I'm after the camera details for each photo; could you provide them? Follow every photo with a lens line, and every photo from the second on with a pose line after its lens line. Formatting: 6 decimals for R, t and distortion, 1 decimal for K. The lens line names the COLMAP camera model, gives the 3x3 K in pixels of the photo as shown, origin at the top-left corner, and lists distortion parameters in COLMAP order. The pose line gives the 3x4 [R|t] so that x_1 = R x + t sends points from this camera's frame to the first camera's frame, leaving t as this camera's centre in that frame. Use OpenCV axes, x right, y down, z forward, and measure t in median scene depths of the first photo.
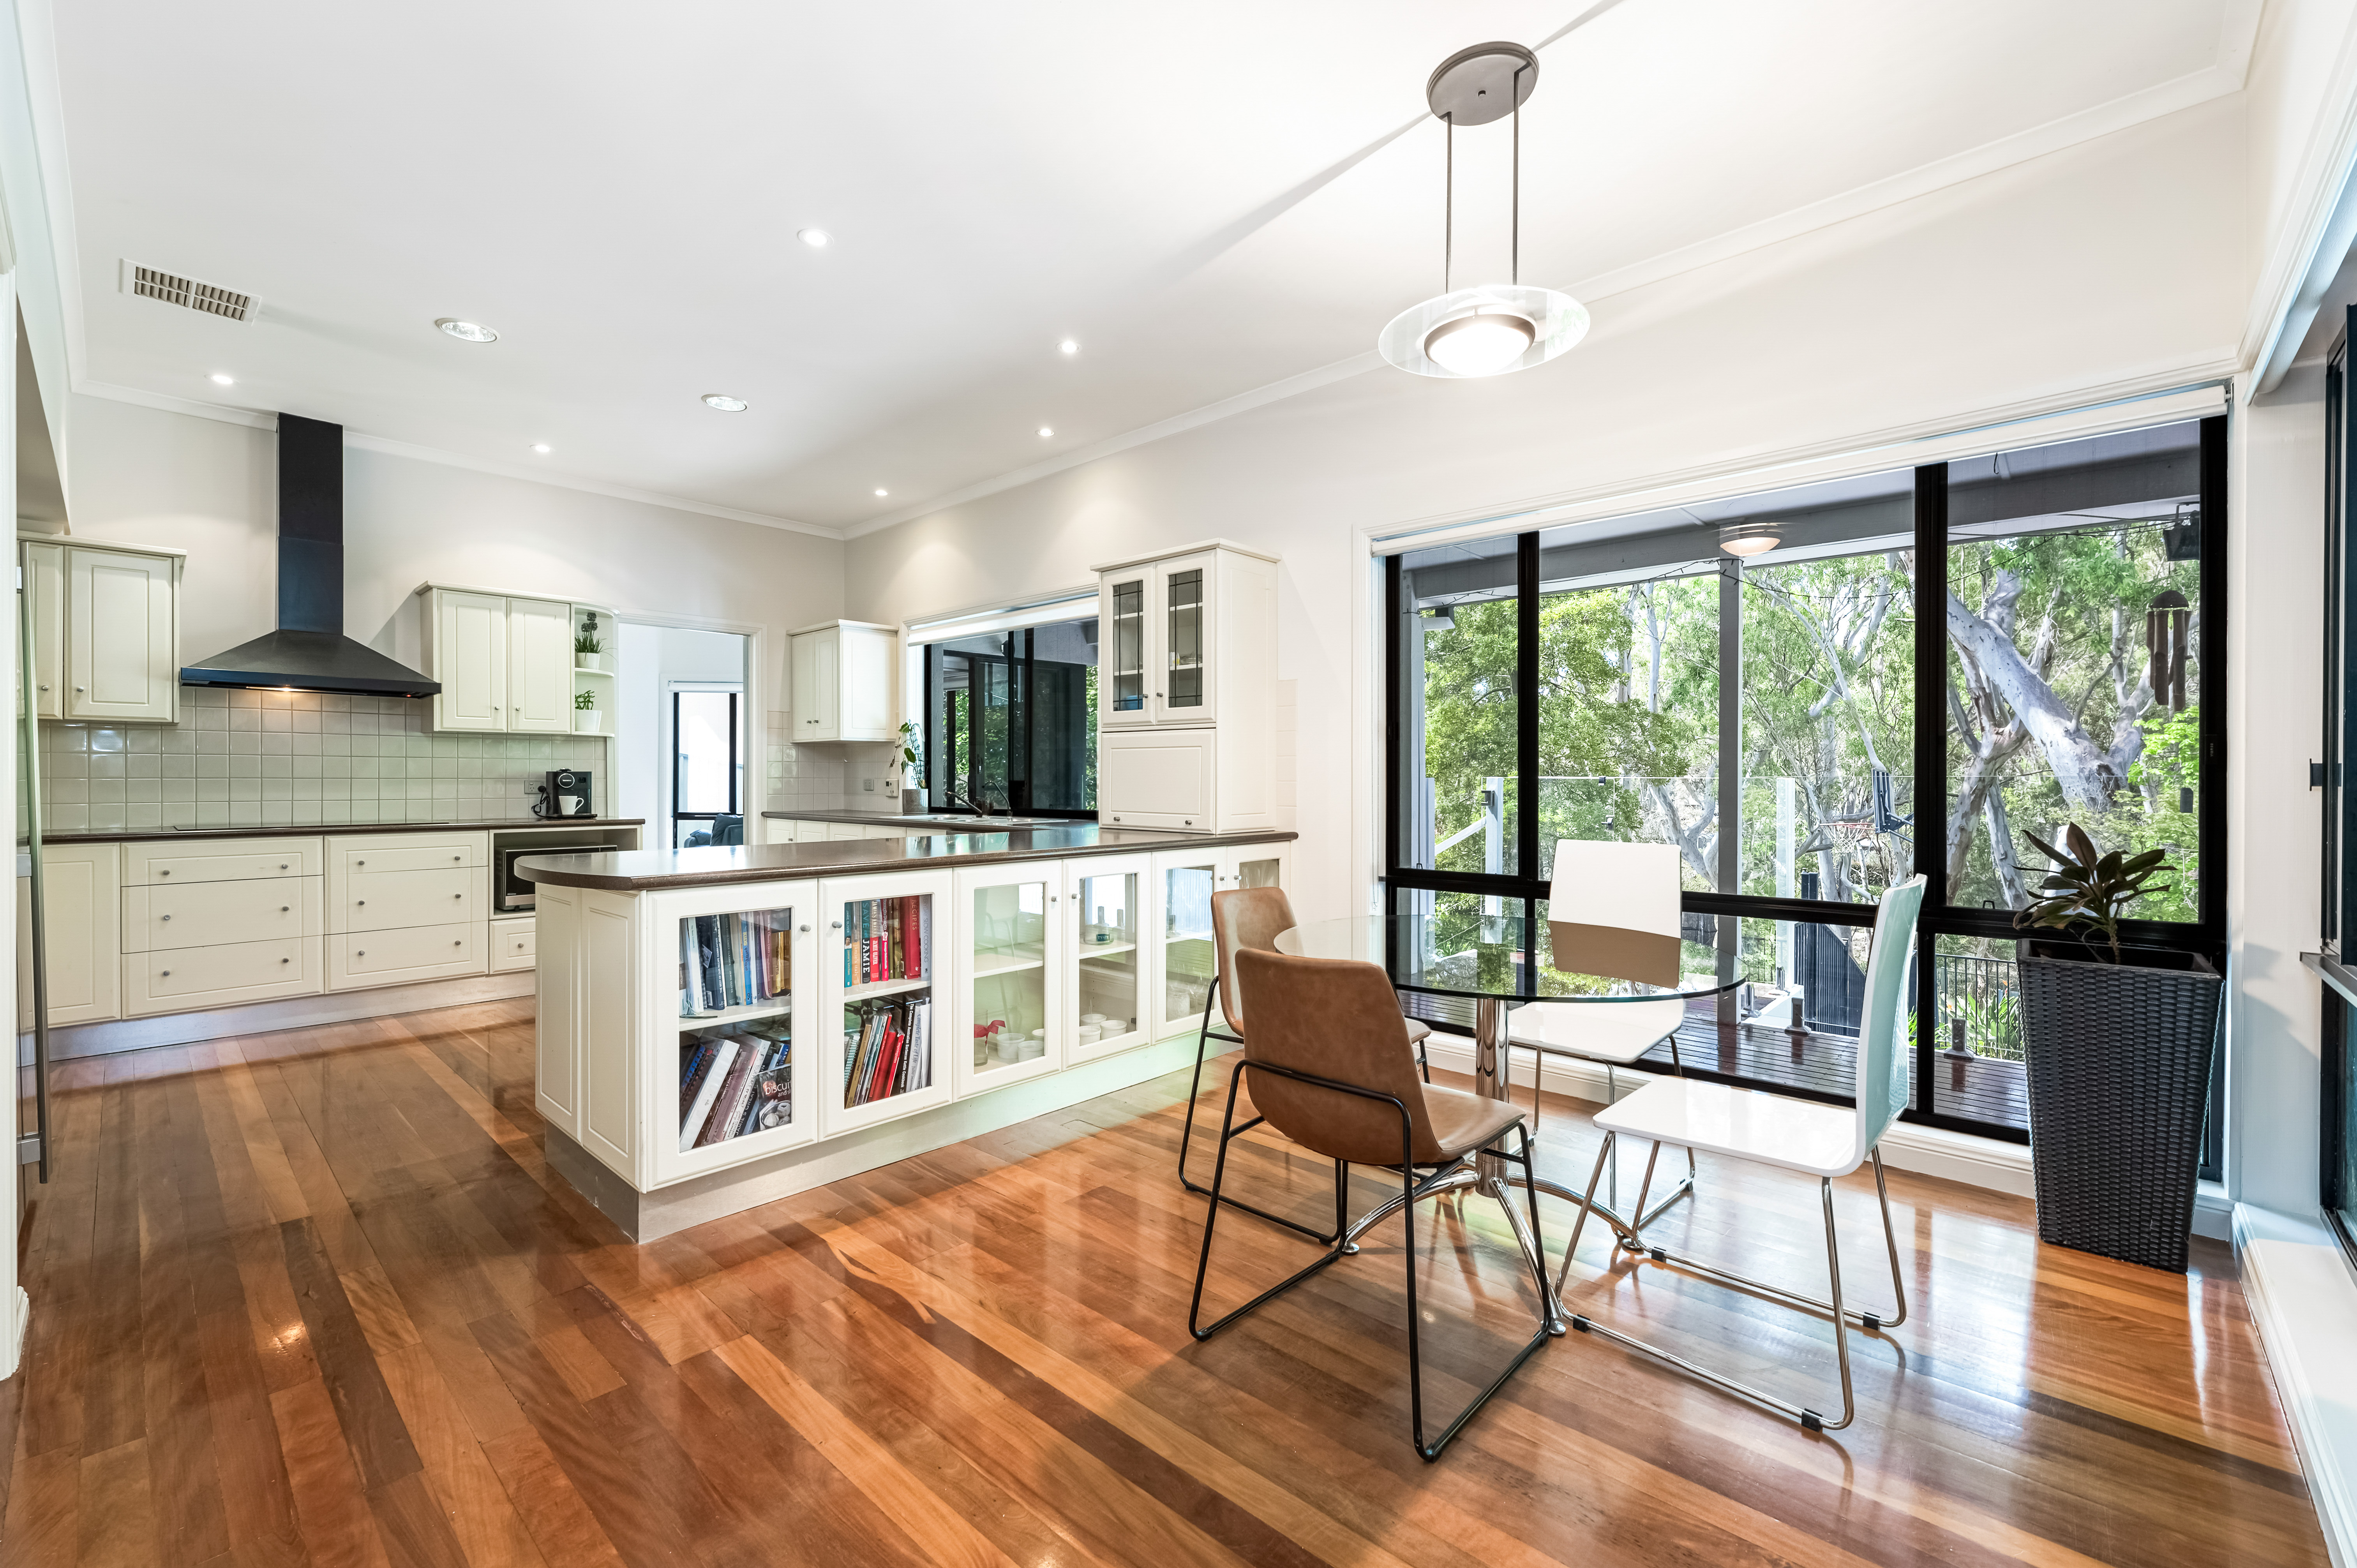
lens RADIAL K [[962.1, 0, 1195.7], [0, 962.1, 774.0], [0, 0, 1]] dist [0.001233, -0.000409]
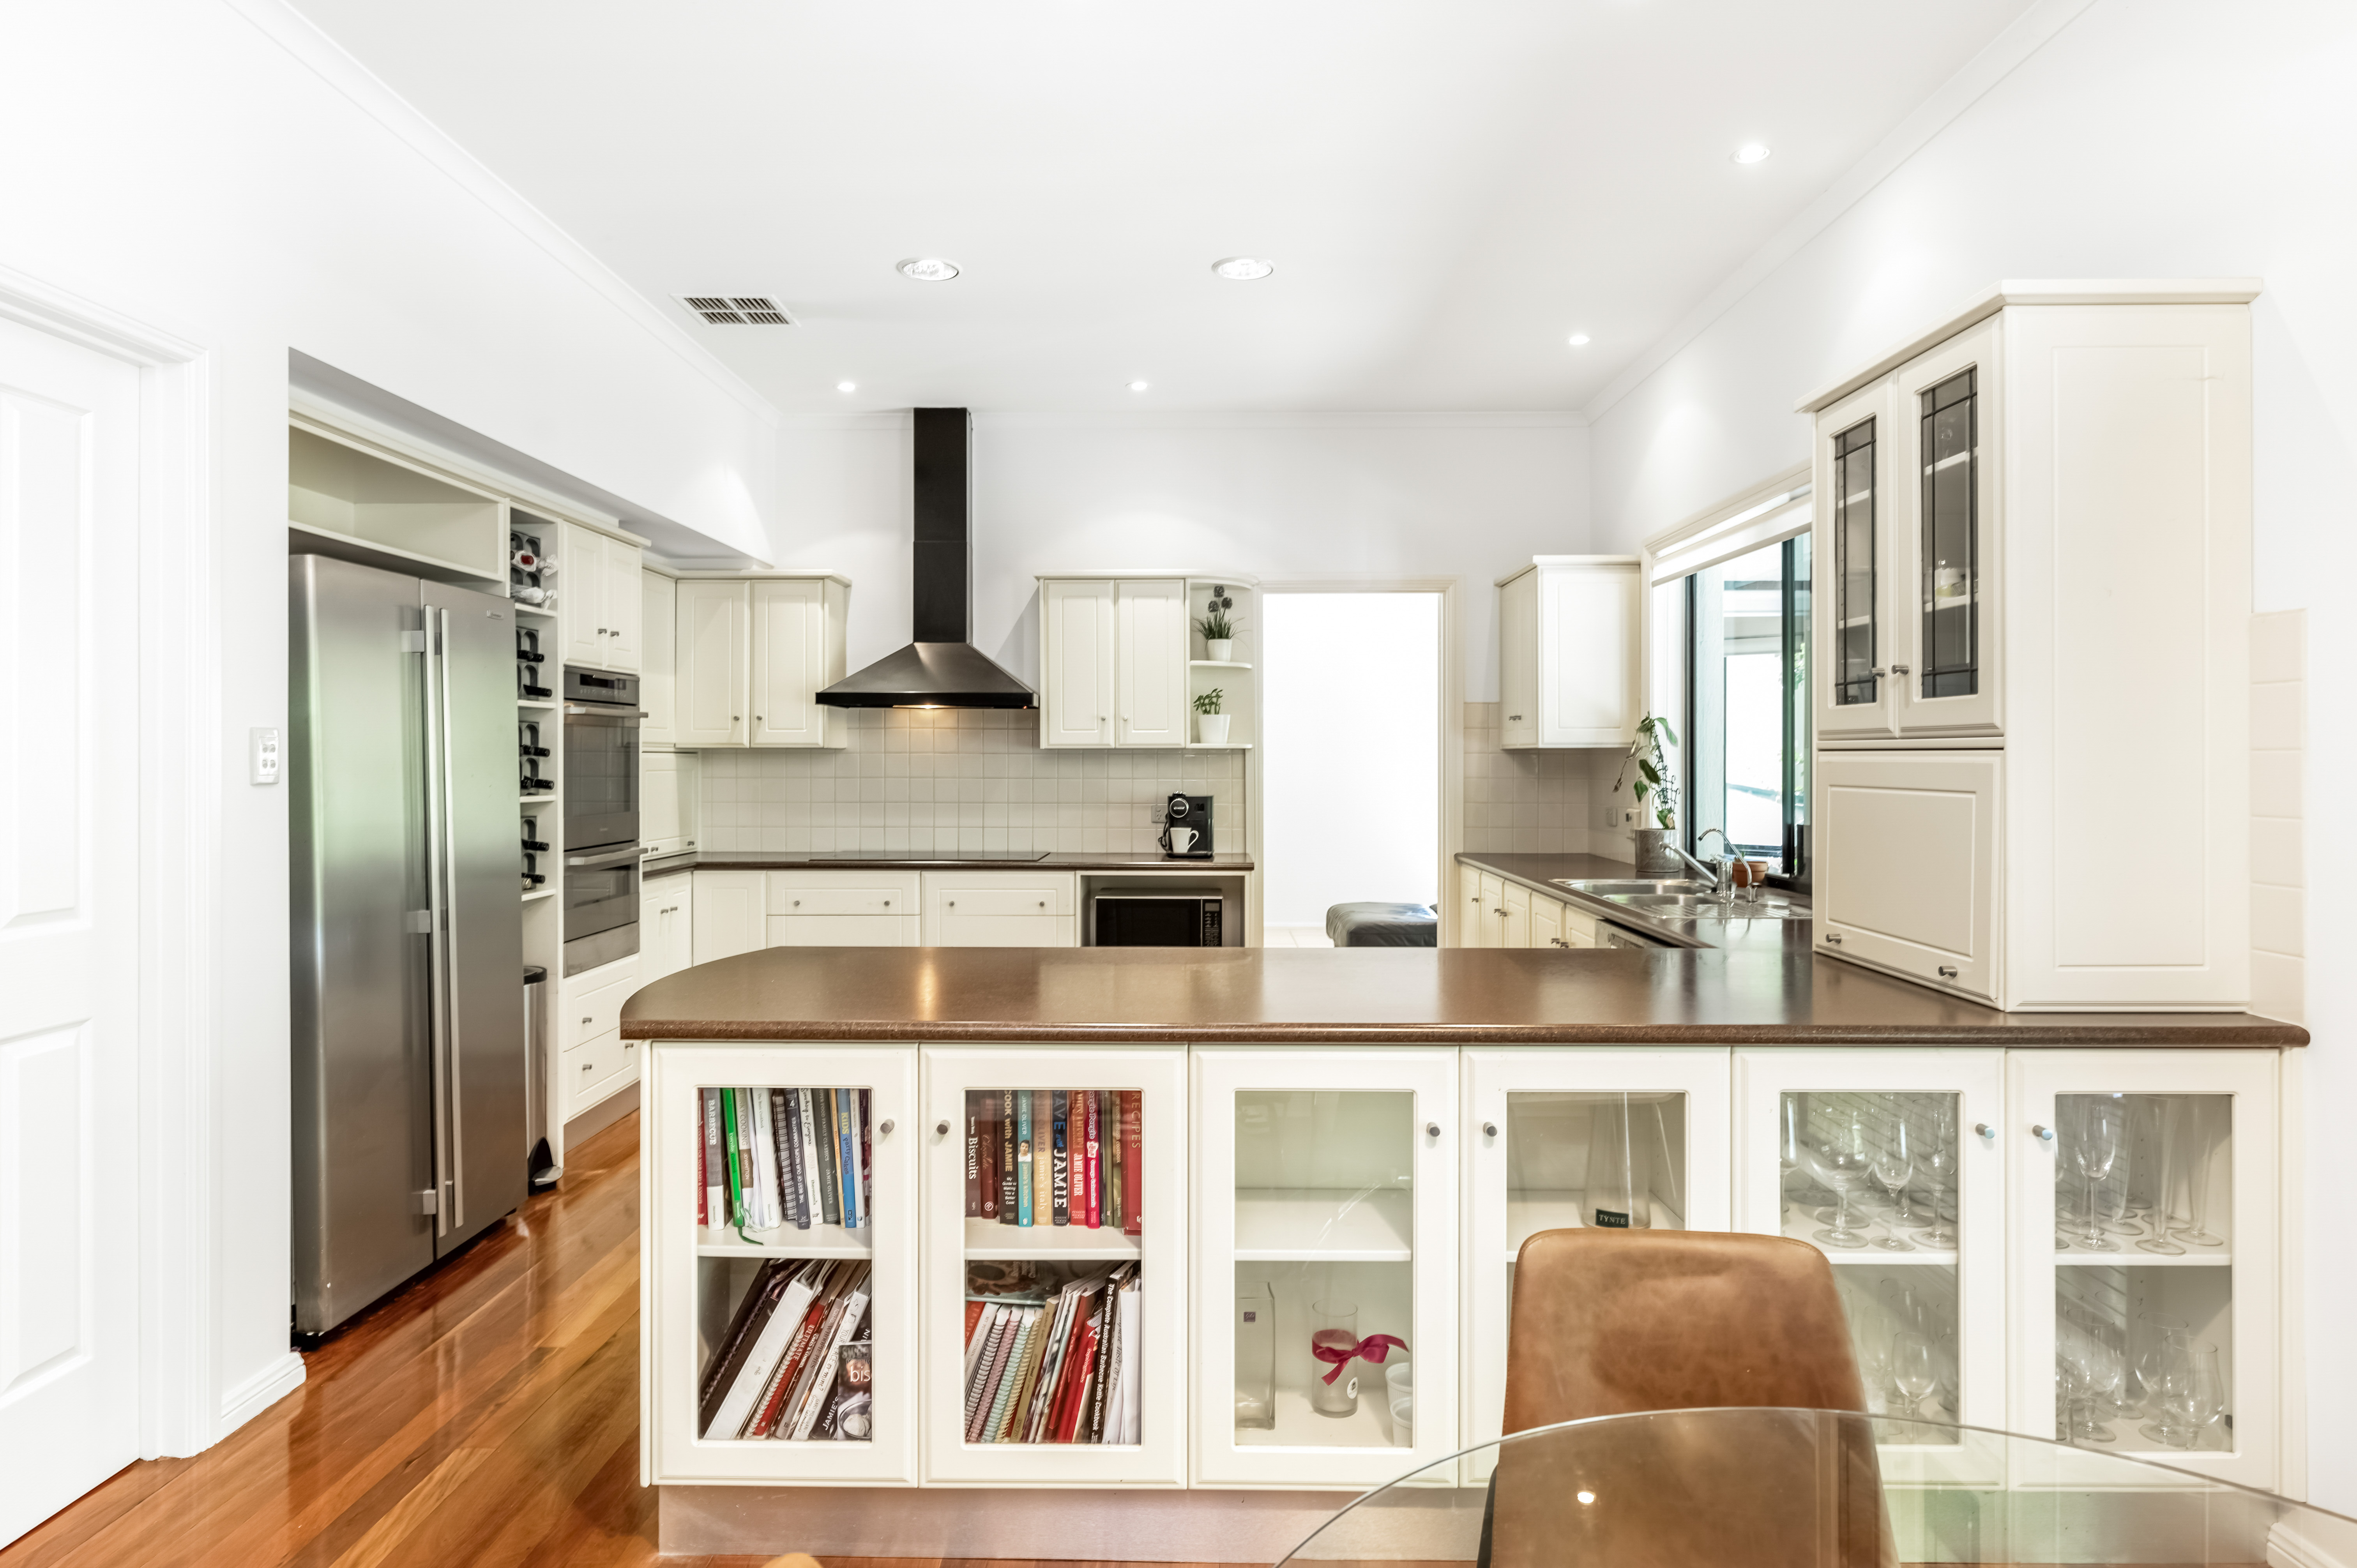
lens RADIAL K [[1374.4, 0, 1190.8], [0, 1374.4, 751.6], [0, 0, 1]] dist [0.006526, -0.000541]
pose [[0.661161, -0.002410, -0.750240, 0.214453], [-0.000100, 0.999995, -0.003300, -0.042013], [0.750244, 0.002257, 0.661157, 0.332583]]
